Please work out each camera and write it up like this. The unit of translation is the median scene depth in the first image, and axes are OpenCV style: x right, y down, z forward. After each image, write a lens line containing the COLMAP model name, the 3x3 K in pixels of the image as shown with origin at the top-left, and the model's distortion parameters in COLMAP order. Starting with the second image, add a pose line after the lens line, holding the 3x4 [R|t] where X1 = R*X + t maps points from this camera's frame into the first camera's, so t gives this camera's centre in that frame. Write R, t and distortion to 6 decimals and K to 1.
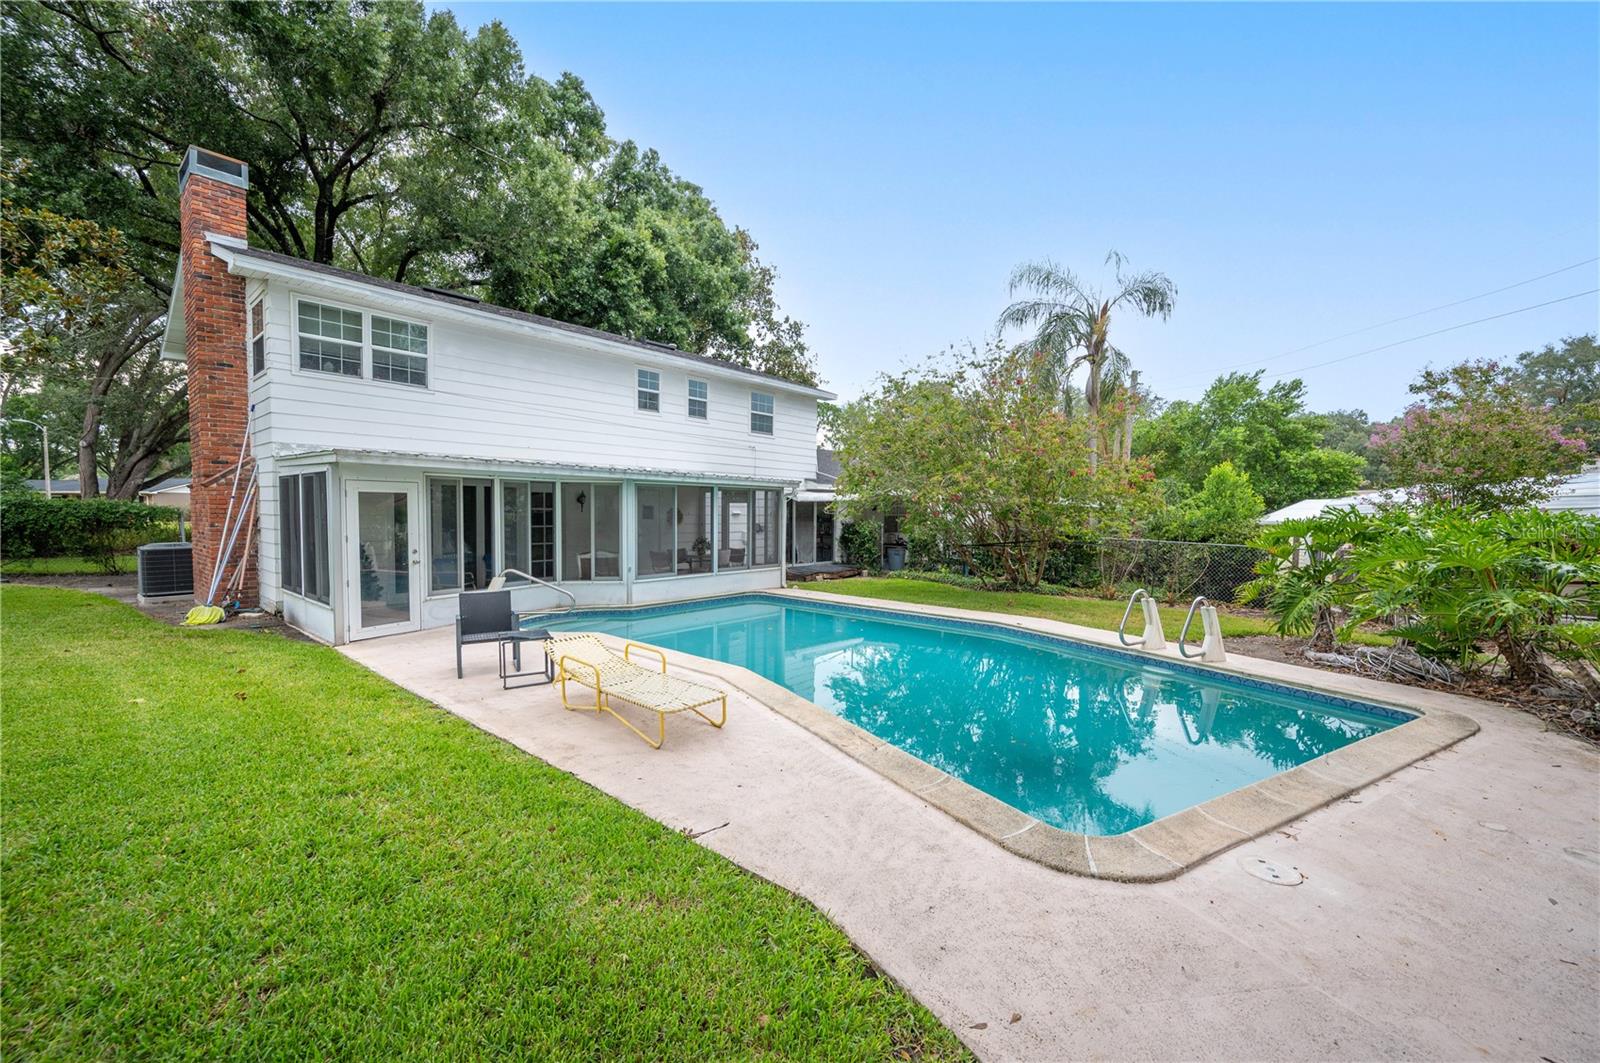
lens RADIAL K [[652.7, 0, 793.7], [0, 652.7, 538.5], [0, 0, 1]] dist [-0.004016, 0.001023]
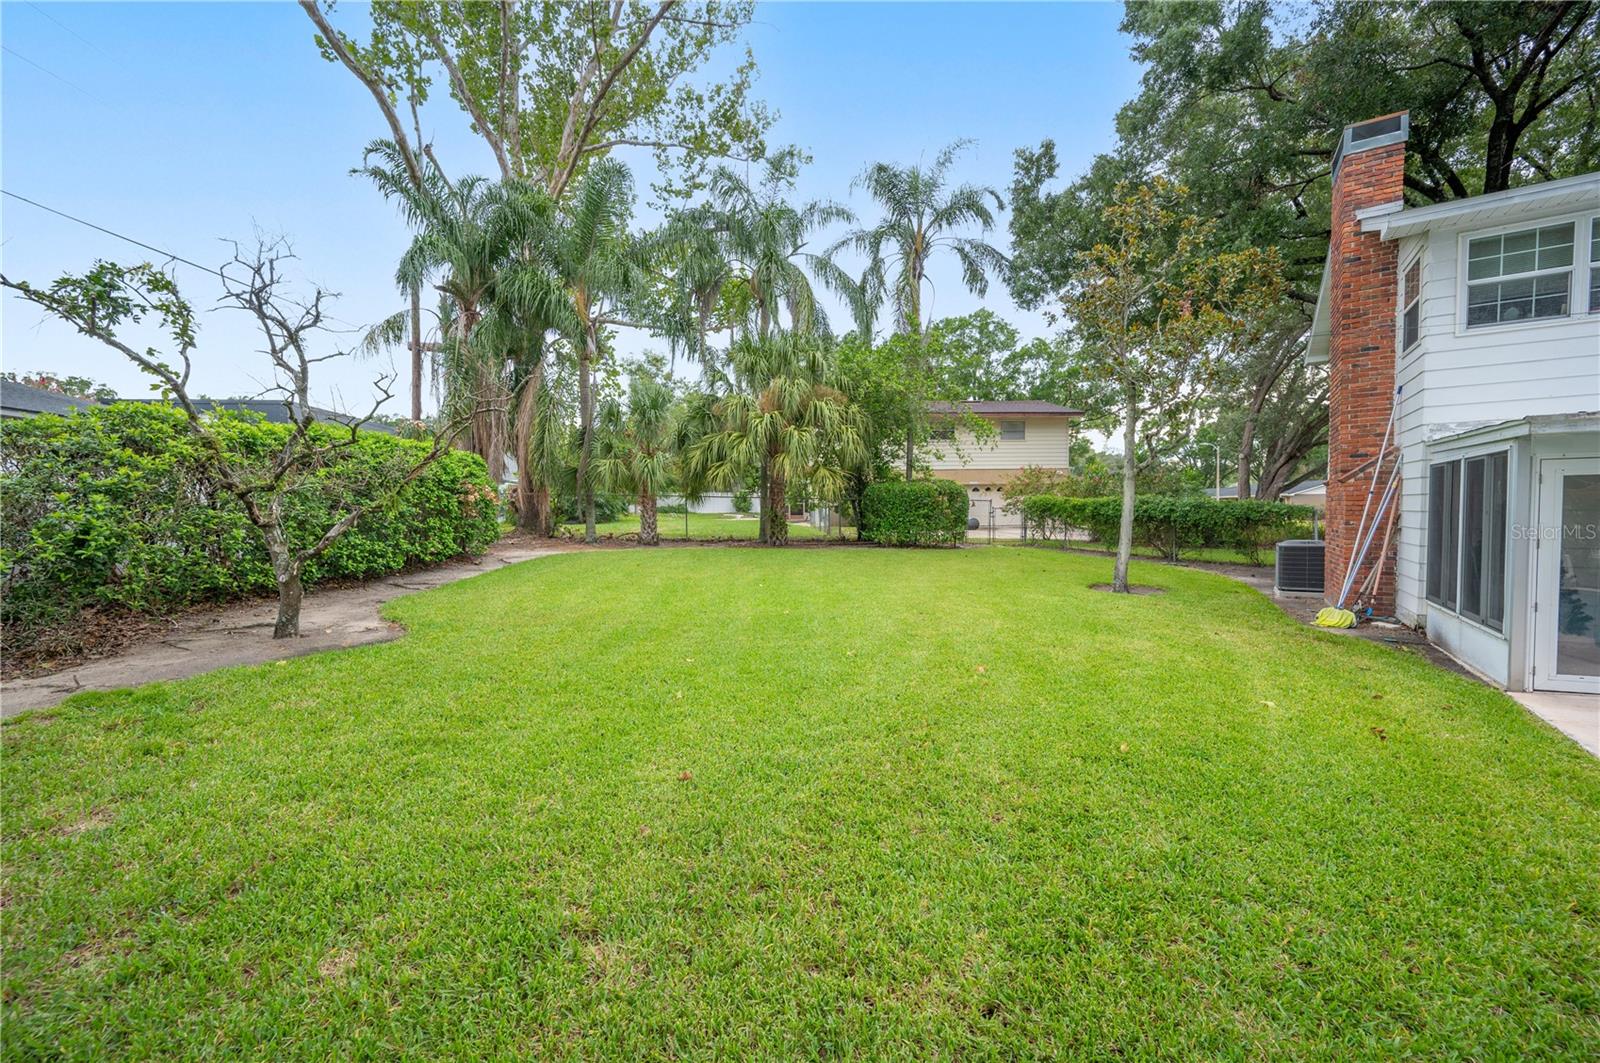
lens RADIAL K [[652.7, 0, 793.7], [0, 652.7, 538.5], [0, 0, 1]] dist [-0.004016, 0.001023]
pose [[0.142267, 0.032187, -0.989305, -0.076835], [-0.030934, 0.999128, 0.028058, 0.000088], [0.989345, 0.026611, 0.143139, 0.075882]]
